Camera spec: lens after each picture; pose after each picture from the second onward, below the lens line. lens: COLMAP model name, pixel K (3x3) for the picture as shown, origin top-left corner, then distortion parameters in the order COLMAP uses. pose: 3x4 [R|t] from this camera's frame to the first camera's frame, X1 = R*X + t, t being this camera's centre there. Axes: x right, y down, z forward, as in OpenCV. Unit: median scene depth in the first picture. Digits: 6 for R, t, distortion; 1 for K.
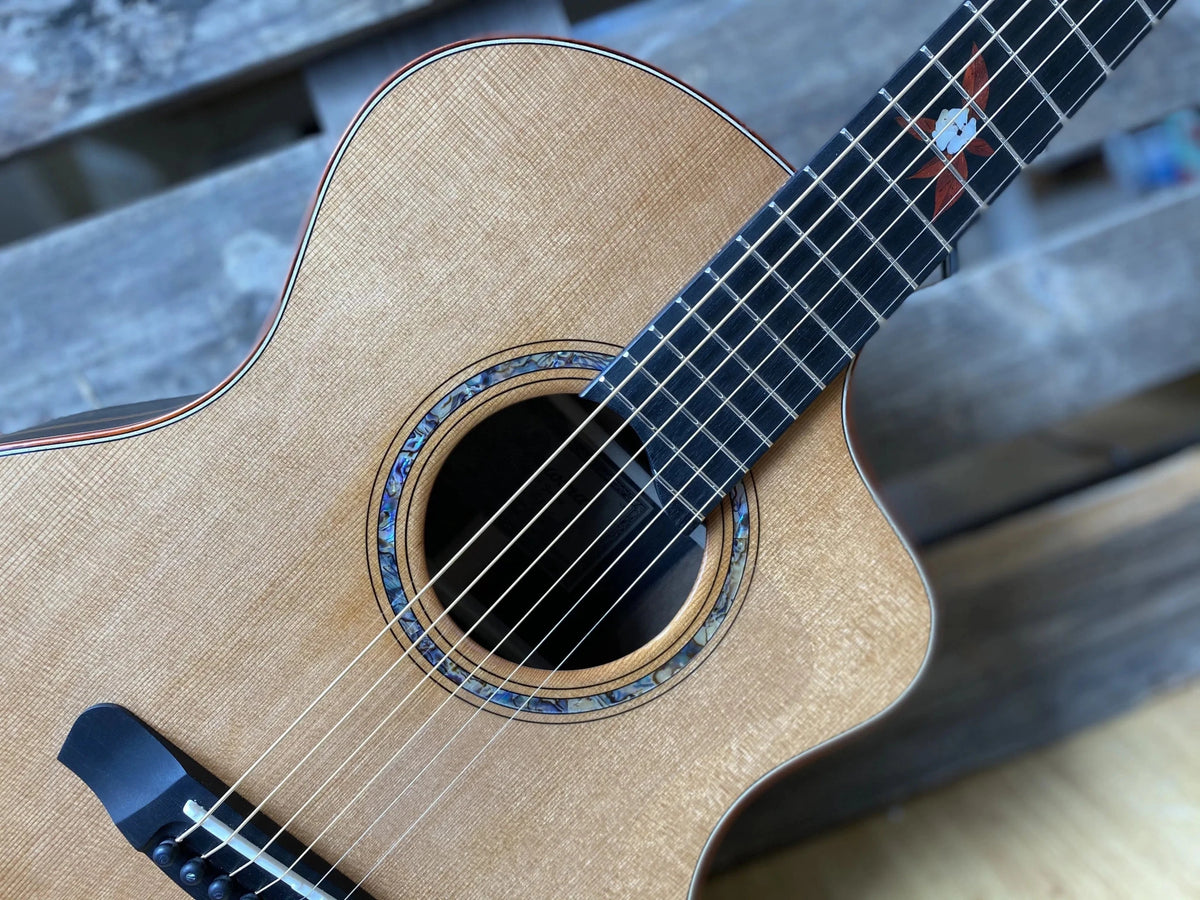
lens RADIAL K [[972.2, 0, 600.0], [0, 972.2, 450.0], [0, 0, 1]] dist [0.005620, 0.006967]
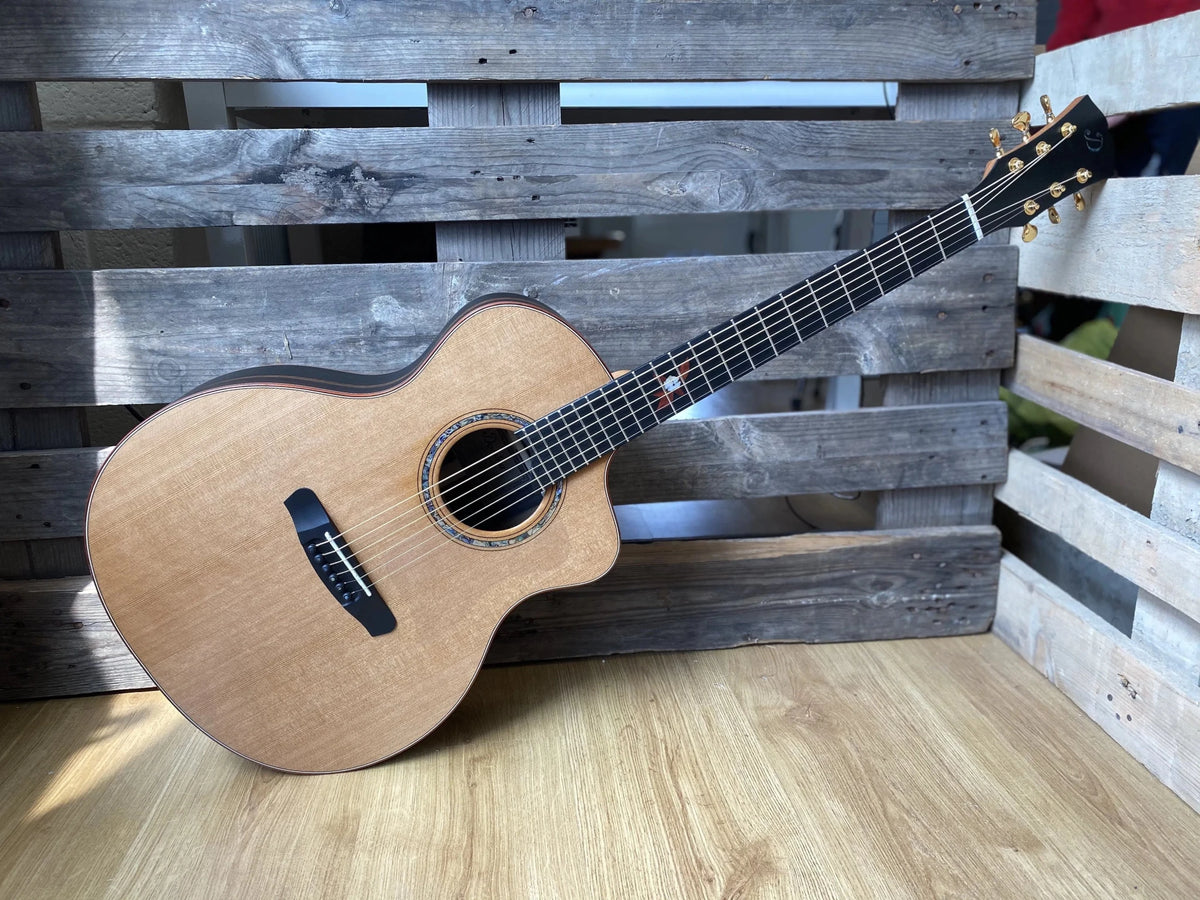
lens RADIAL K [[940.6, 0, 600.0], [0, 940.6, 450.0], [0, 0, 1]] dist [0.117339, -0.133434]
pose [[0.948809, 0.305224, 0.081243, 0.008547], [-0.307592, 0.951346, 0.018124, -0.129958], [-0.071759, -0.042186, 0.996530, -1.612858]]
